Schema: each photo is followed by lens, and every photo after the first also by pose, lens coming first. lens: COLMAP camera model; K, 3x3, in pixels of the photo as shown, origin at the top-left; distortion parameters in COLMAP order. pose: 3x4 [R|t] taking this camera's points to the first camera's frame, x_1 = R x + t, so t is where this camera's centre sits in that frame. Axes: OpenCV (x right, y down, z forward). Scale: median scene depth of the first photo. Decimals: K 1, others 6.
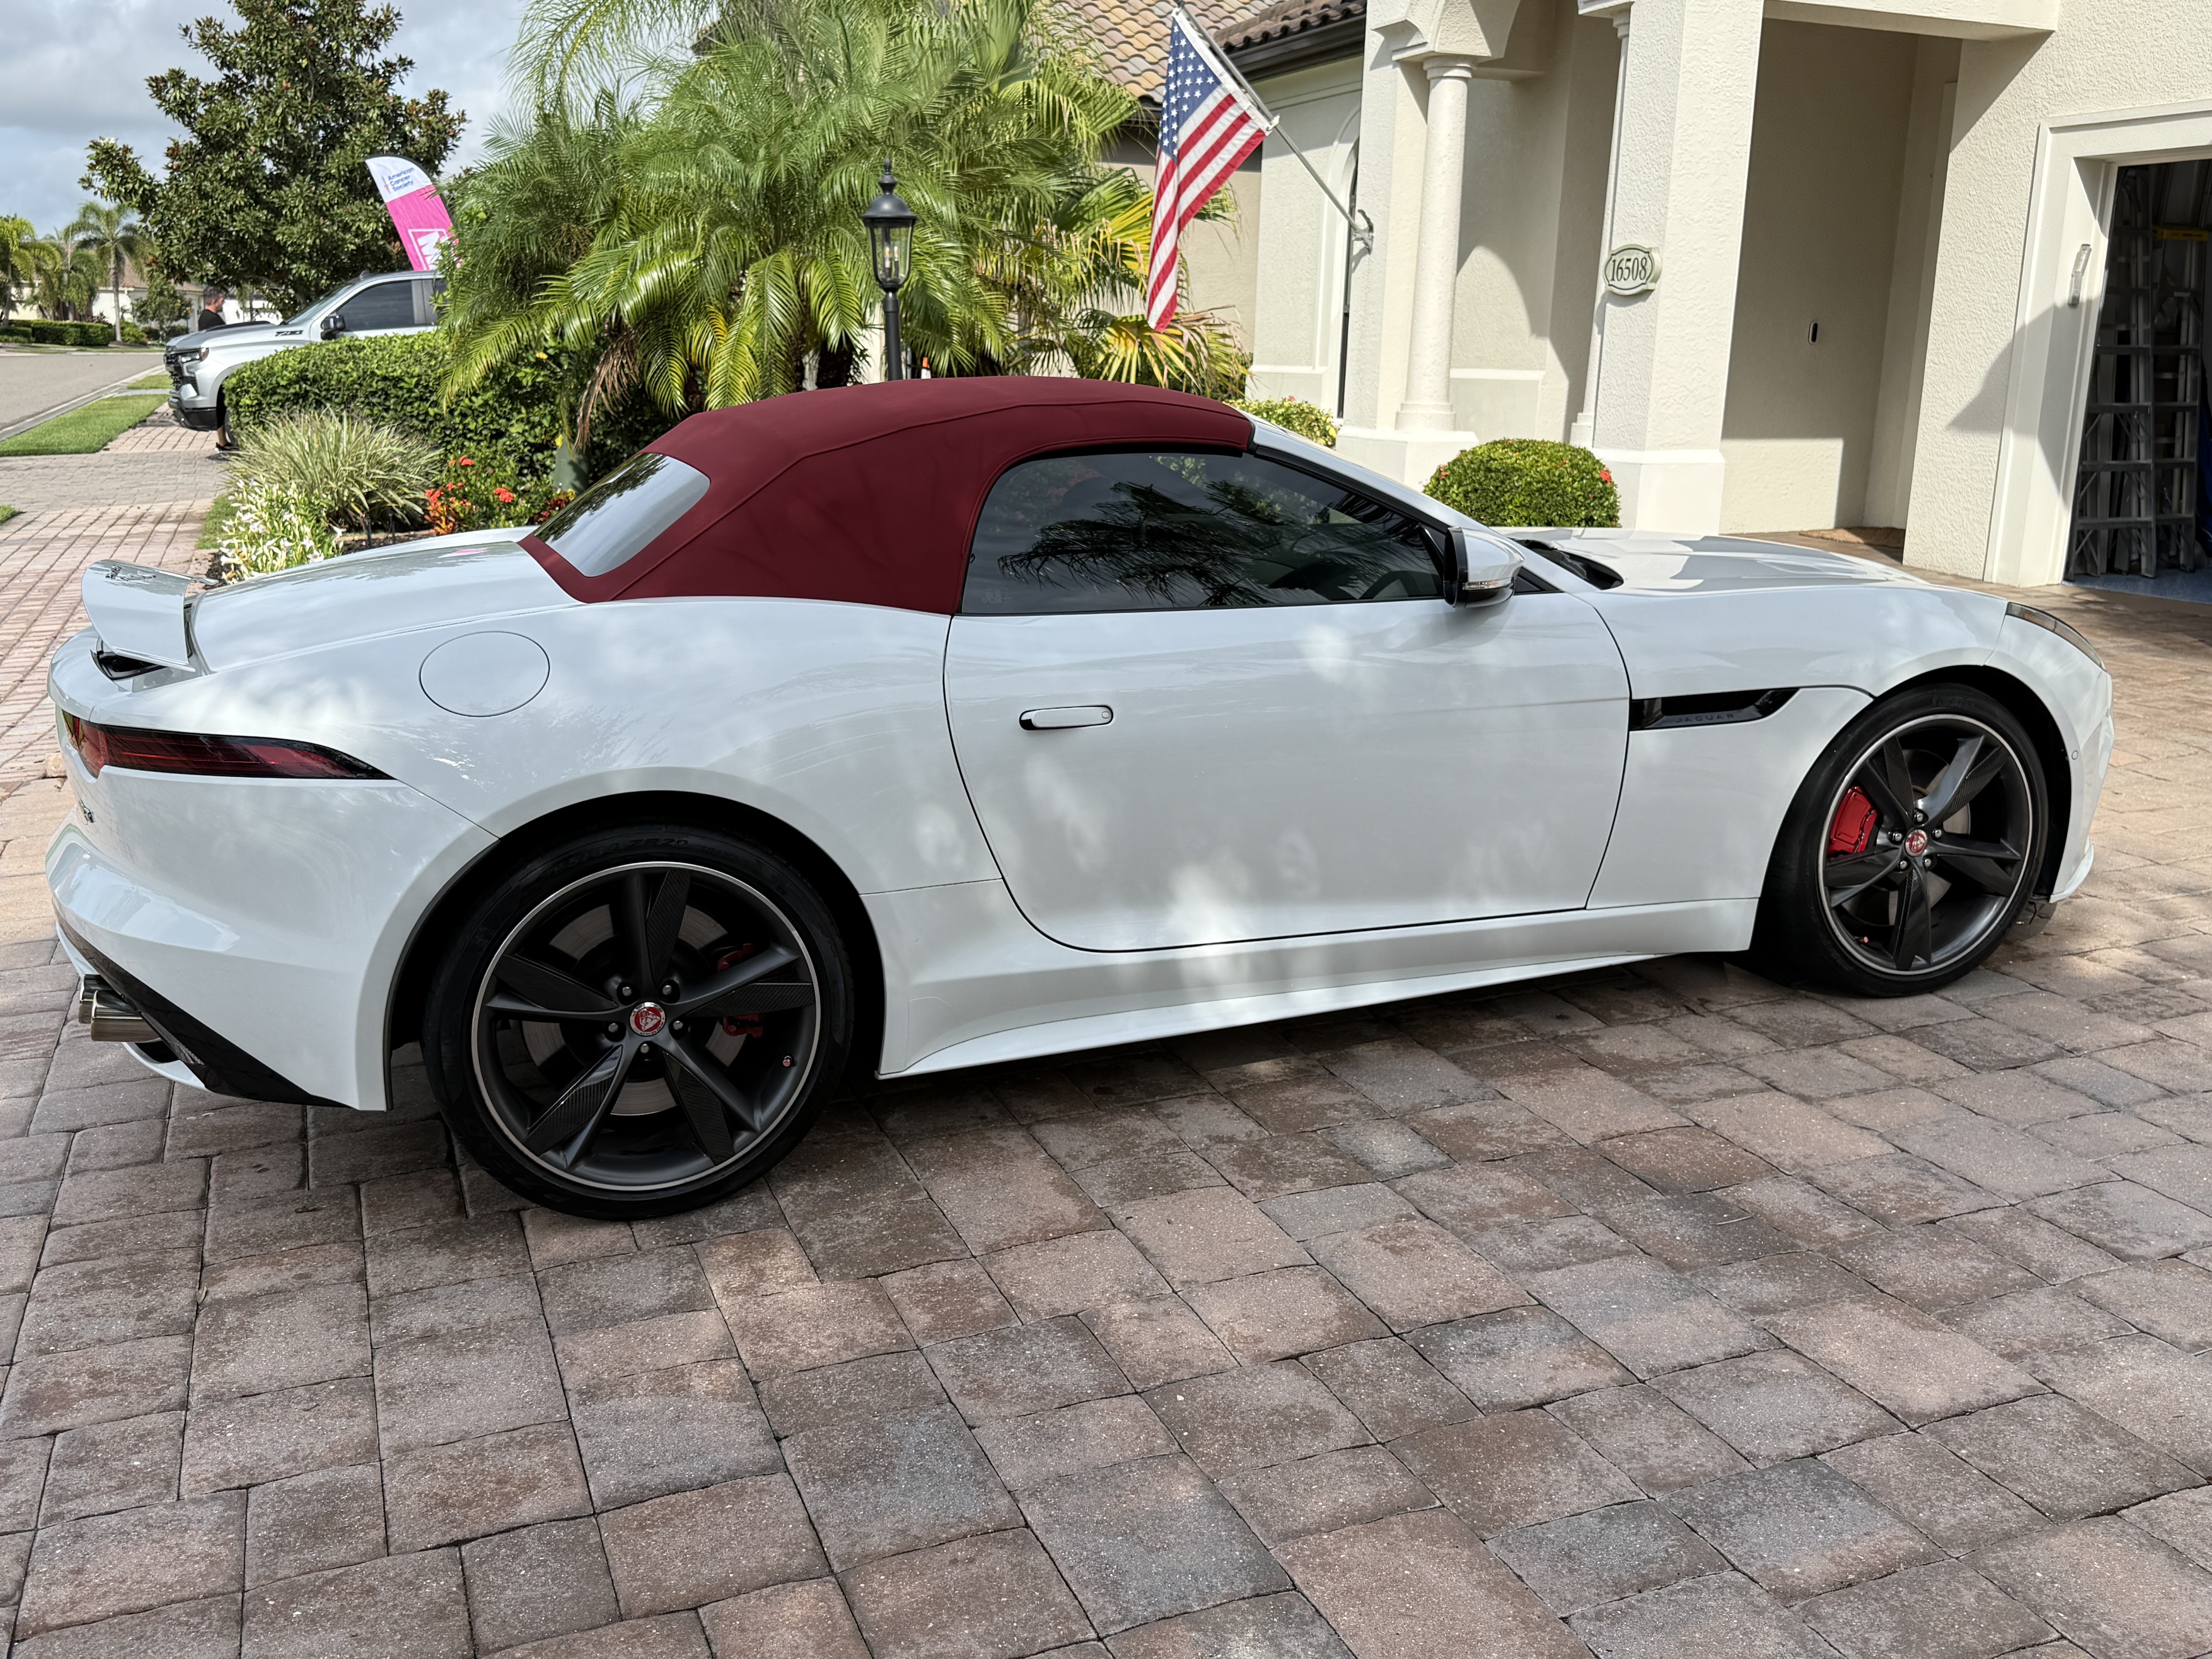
lens RADIAL K [[2023.5, 0, 1106.0], [0, 2023.5, 829.5], [0, 0, 1]] dist [0.183432, -0.411886]
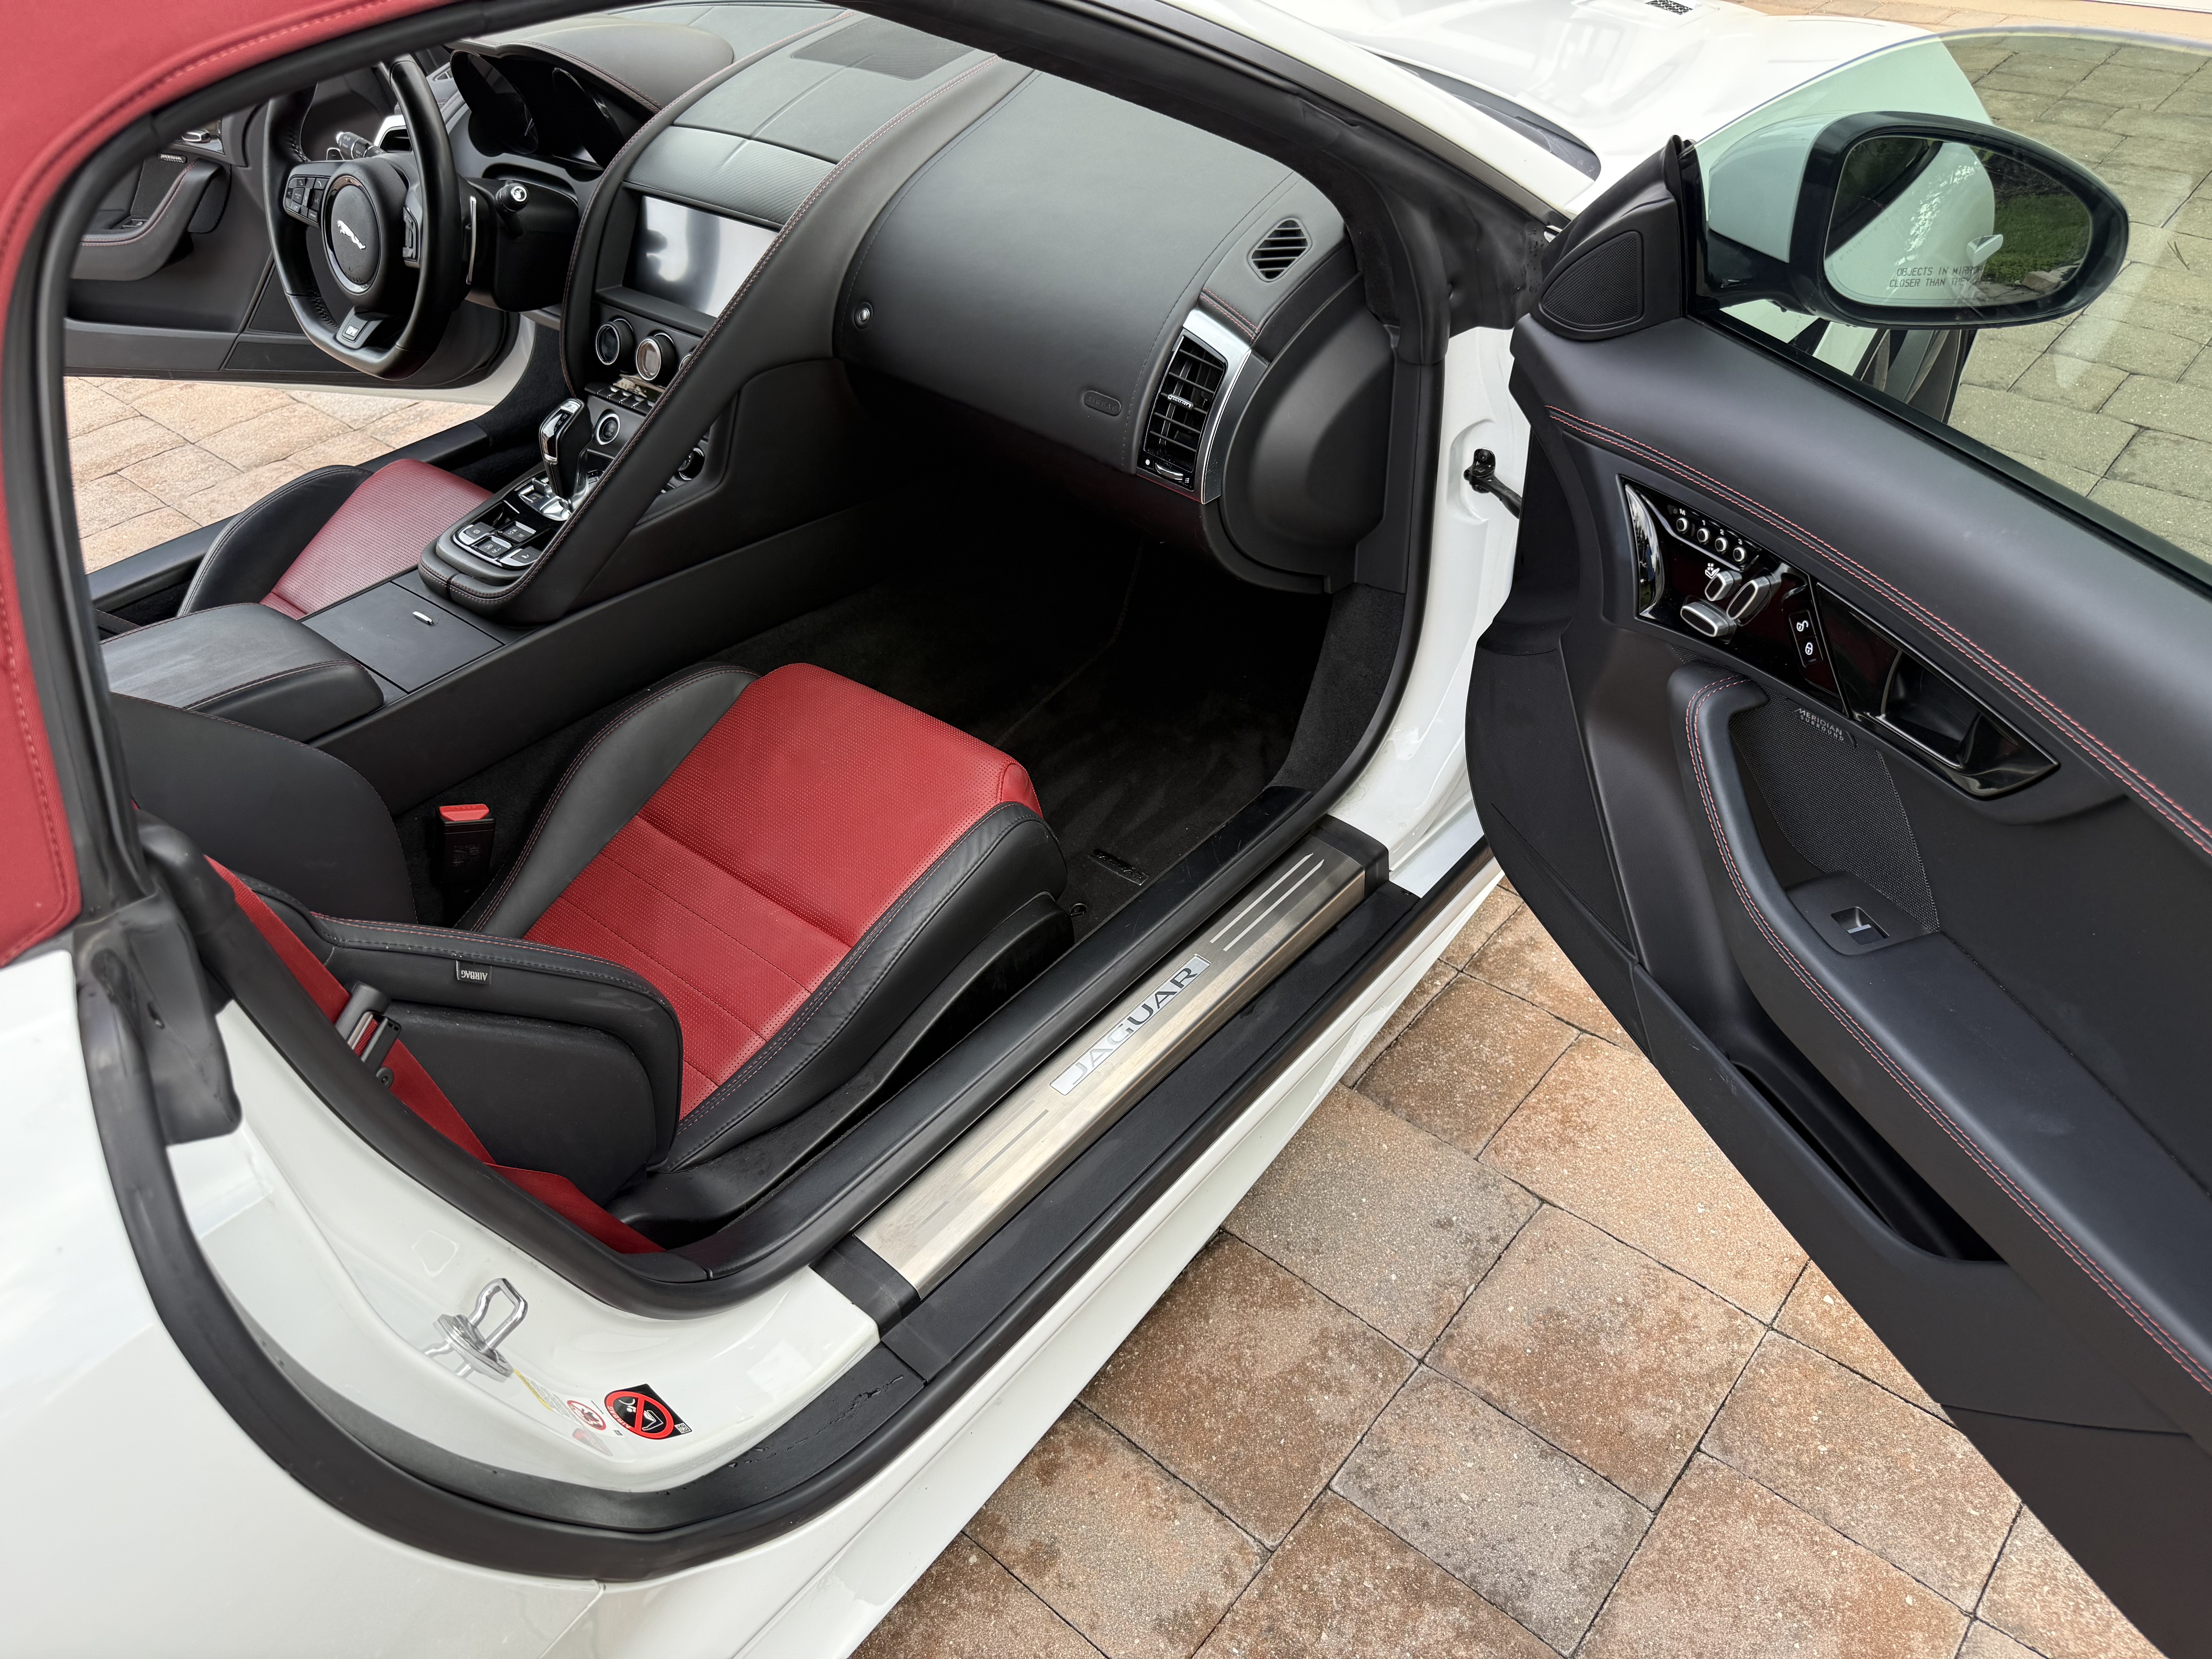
lens RADIAL K [[1544.8, 0, 1106.0], [0, 1544.8, 829.5], [0, 0, 1]] dist [-0.004732, -0.004313]
pose [[0.883751, -0.317391, 0.343871, -0.026122], [0.141380, 0.881586, 0.450353, -0.178813], [-0.446090, -0.349383, 0.823975, 0.794221]]
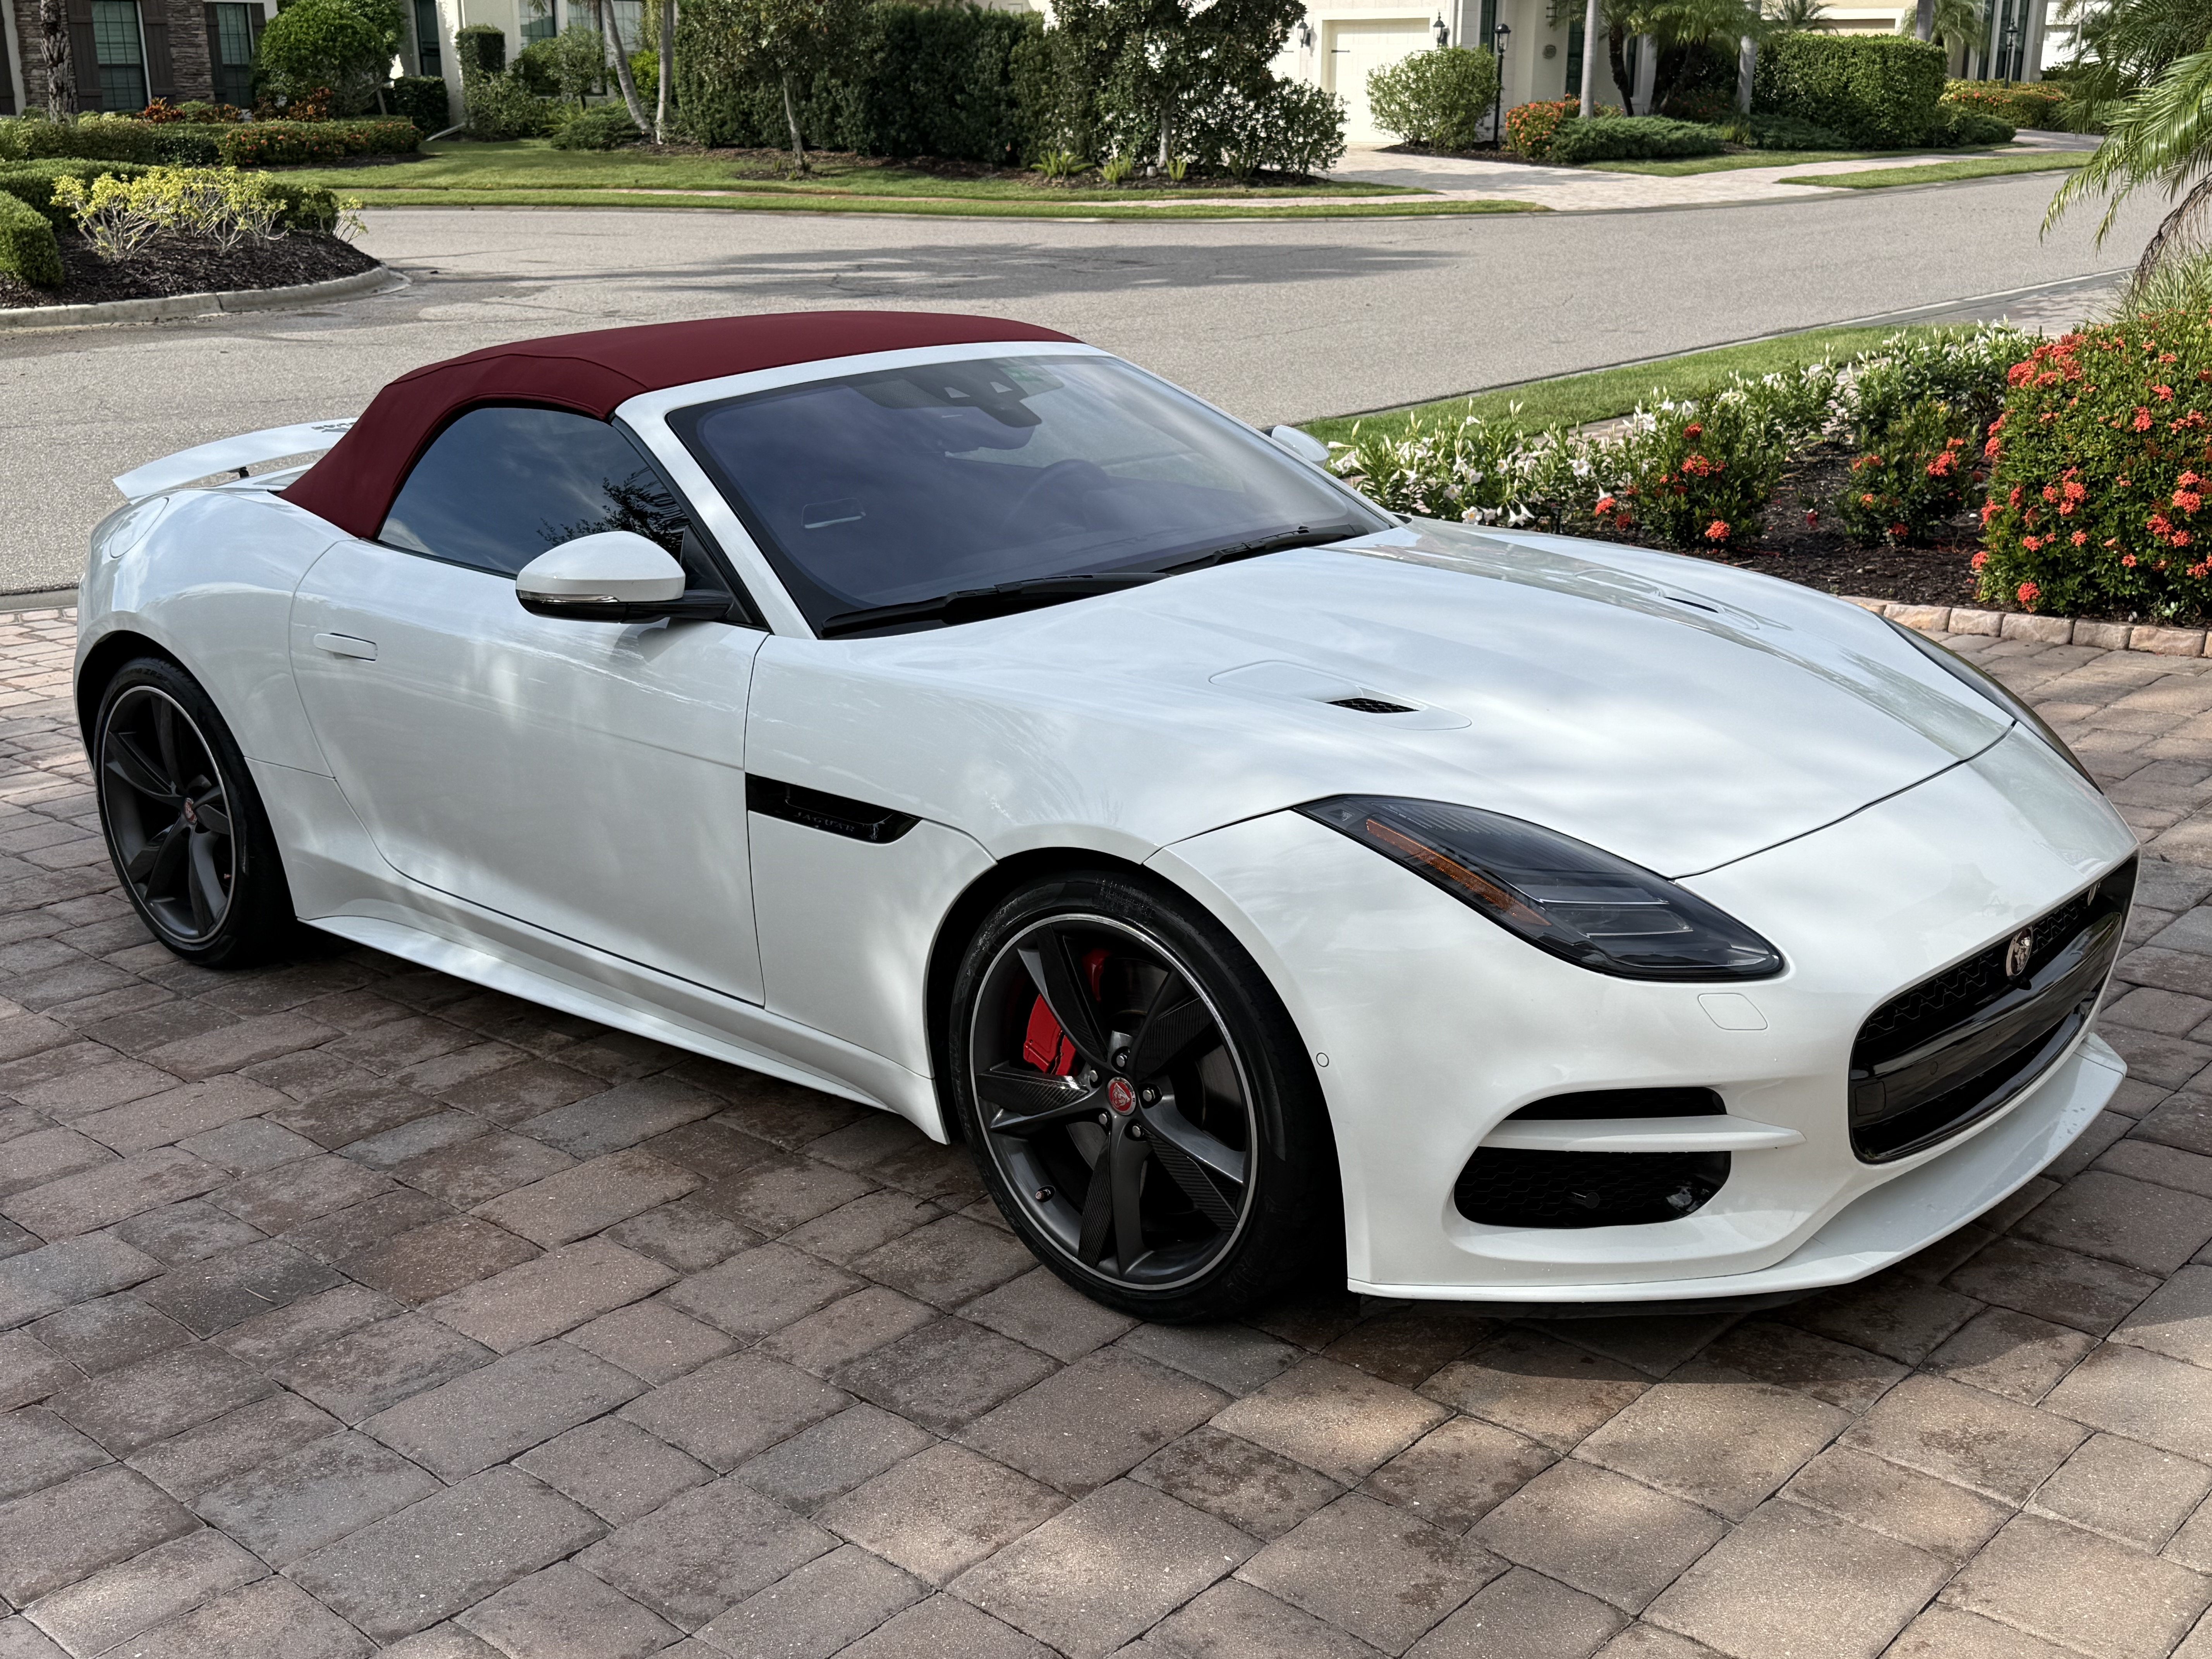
lens RADIAL K [[2330.6, 0, 1106.0], [0, 2330.6, 829.5], [0, 0, 1]] dist [0.140554, -0.367445]
pose [[0.447758, 0.248621, -0.858895, 1.247624], [-0.192726, 0.964823, 0.178811, -0.261450], [0.873138, 0.085467, 0.479922, 0.738401]]
